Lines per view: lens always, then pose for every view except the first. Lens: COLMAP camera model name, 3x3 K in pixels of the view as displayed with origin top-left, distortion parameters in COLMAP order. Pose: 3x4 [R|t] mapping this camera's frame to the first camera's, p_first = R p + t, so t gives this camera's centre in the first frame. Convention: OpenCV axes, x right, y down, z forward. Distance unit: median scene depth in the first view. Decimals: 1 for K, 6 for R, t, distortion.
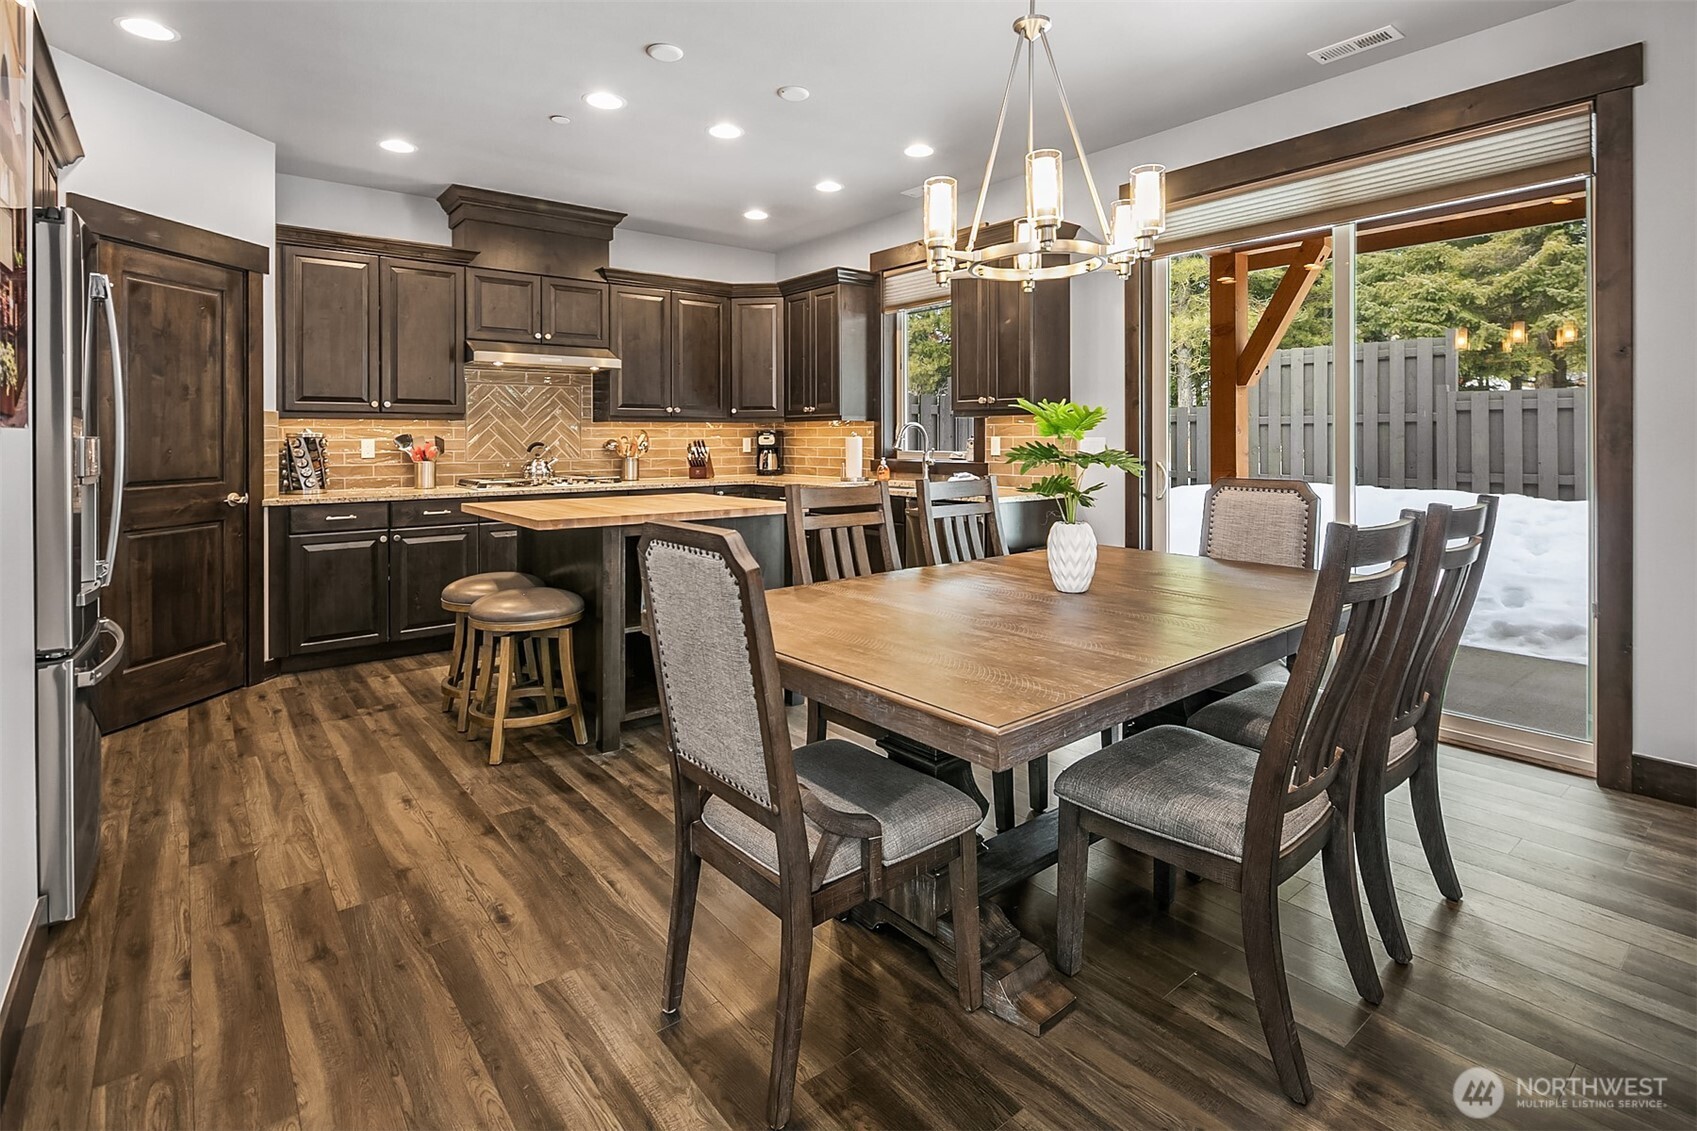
lens RADIAL K [[820.4, 0, 847.9], [0, 820.4, 539.1], [0, 0, 1]] dist [0.009493, -0.007054]
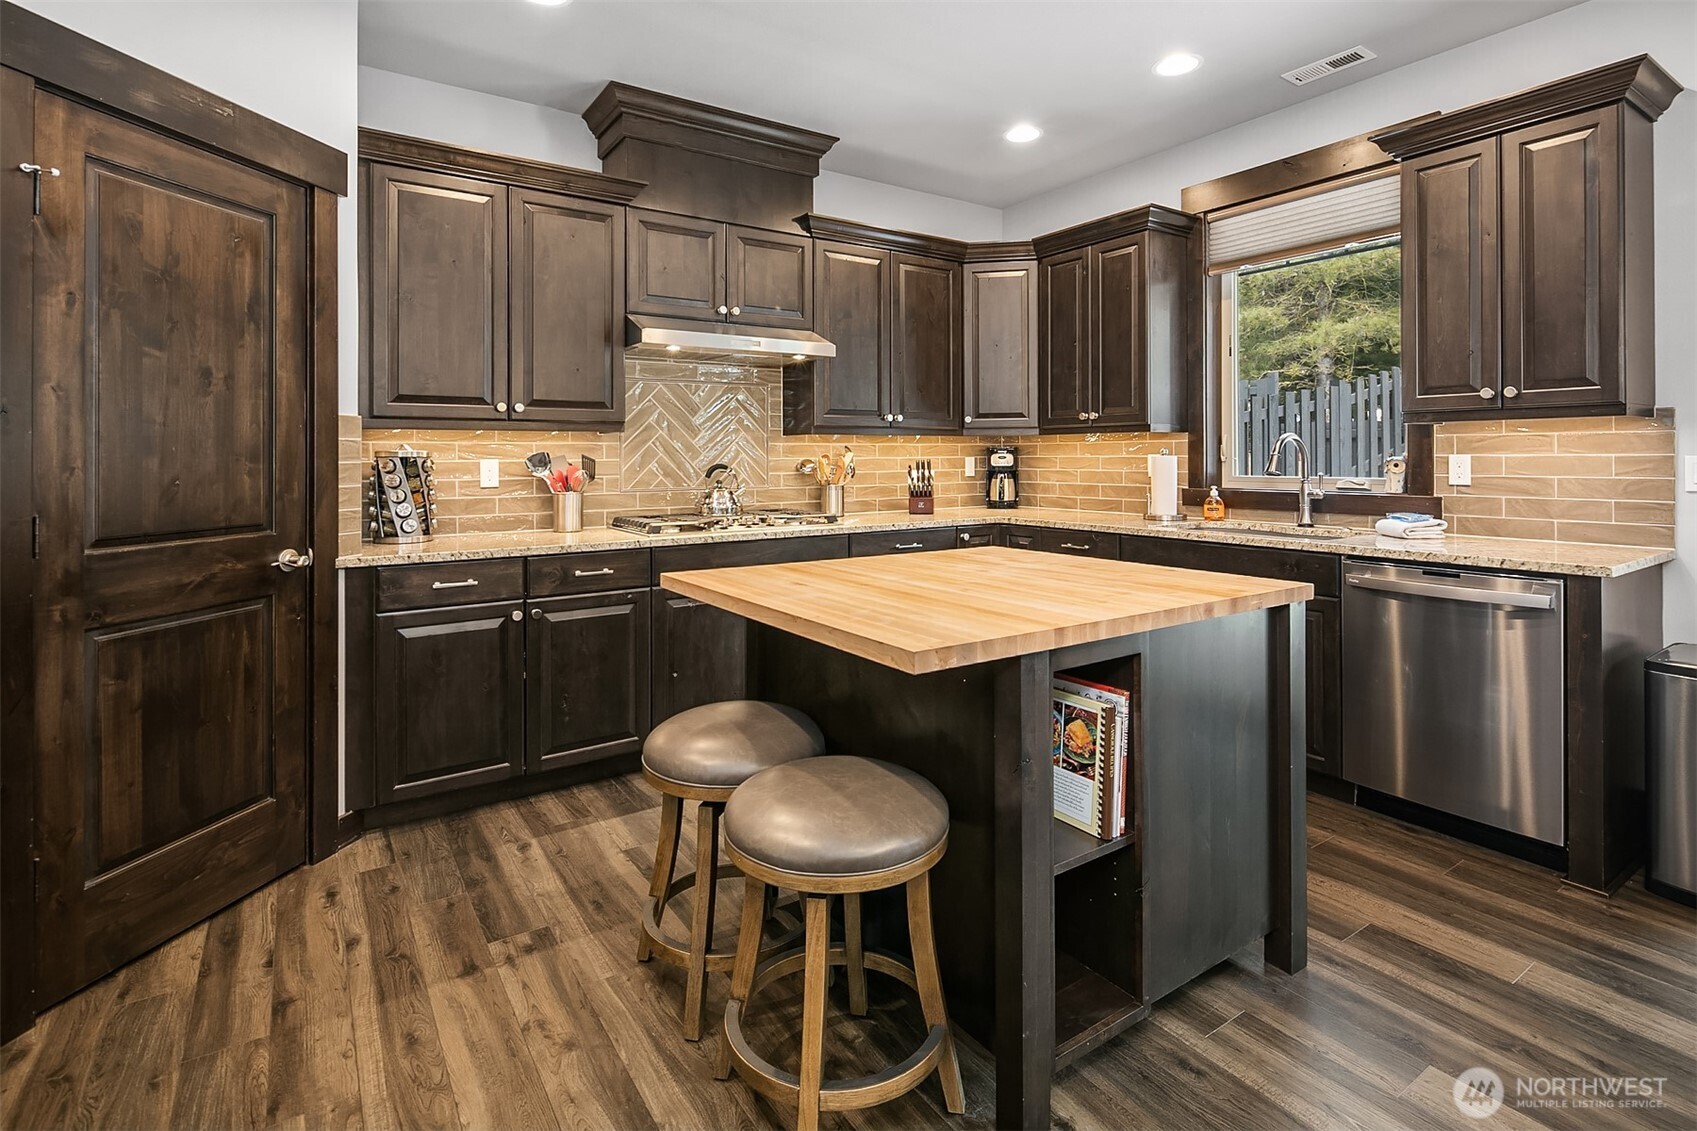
lens RADIAL K [[809.3, 0, 848.5], [0, 809.3, 565.5], [0, 0, 1]] dist [0.009659, -0.006229]
pose [[0.996725, 0.009858, -0.080261, -0.251634], [-0.008965, 0.999894, 0.011485, -0.048093], [0.080365, -0.010728, 0.996708, 0.382727]]
